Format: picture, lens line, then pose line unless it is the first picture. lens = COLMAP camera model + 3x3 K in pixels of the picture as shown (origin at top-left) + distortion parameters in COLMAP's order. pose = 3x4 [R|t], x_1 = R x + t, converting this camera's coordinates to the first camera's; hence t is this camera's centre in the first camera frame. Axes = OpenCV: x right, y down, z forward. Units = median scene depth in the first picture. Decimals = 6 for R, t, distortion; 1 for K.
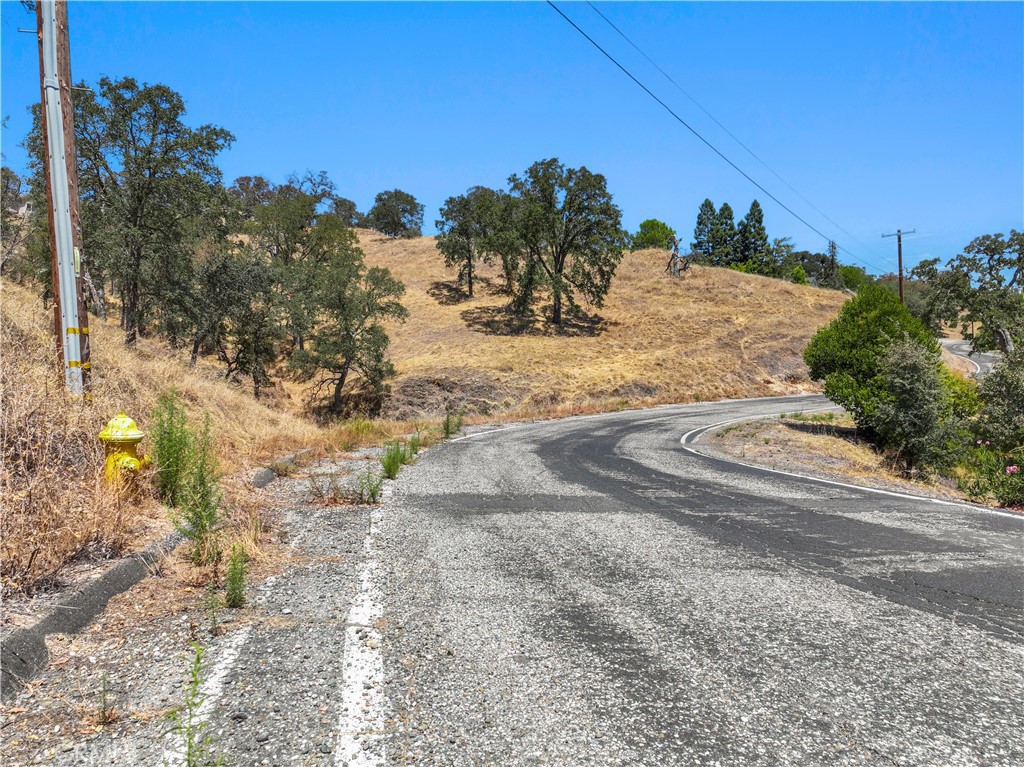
lens RADIAL K [[725.8, 0, 512.4], [0, 725.8, 383.9], [0, 0, 1]] dist [-0.006325, 0.001275]
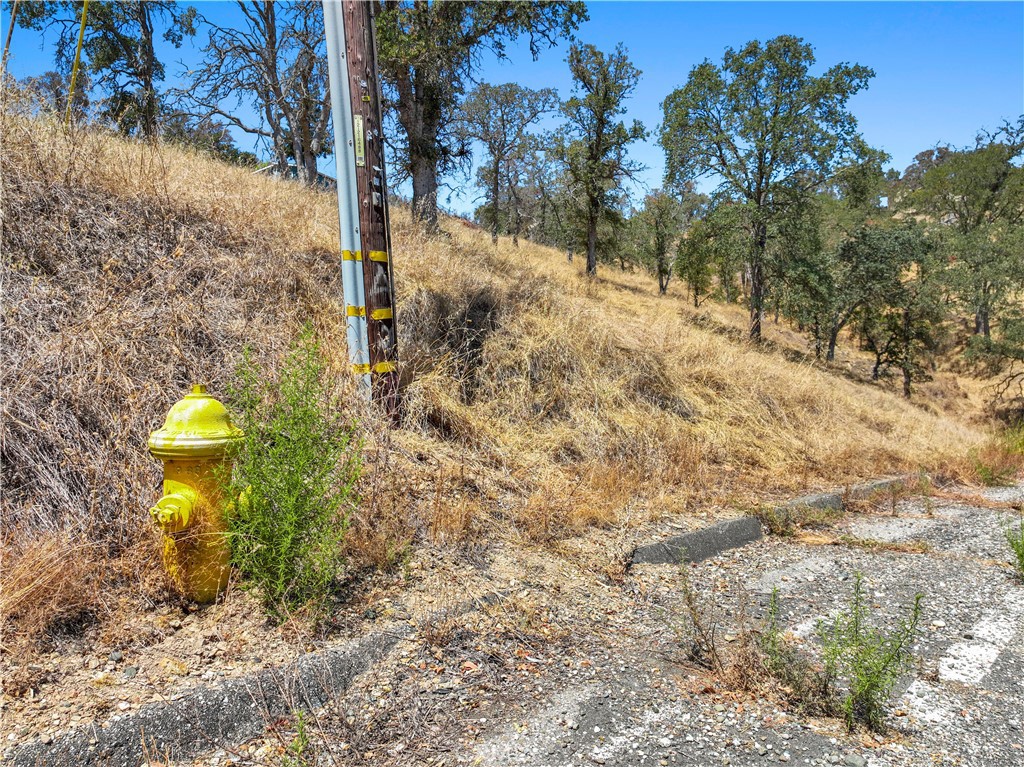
lens RADIAL K [[725.8, 0, 517.9], [0, 725.8, 382.8], [0, 0, 1]] dist [-0.006325, 0.001275]
pose [[0.639494, 0.001729, -0.768794, -0.012391], [-0.002931, 0.999996, -0.000189, 0.006008], [0.768790, 0.002374, 0.639496, 0.144459]]
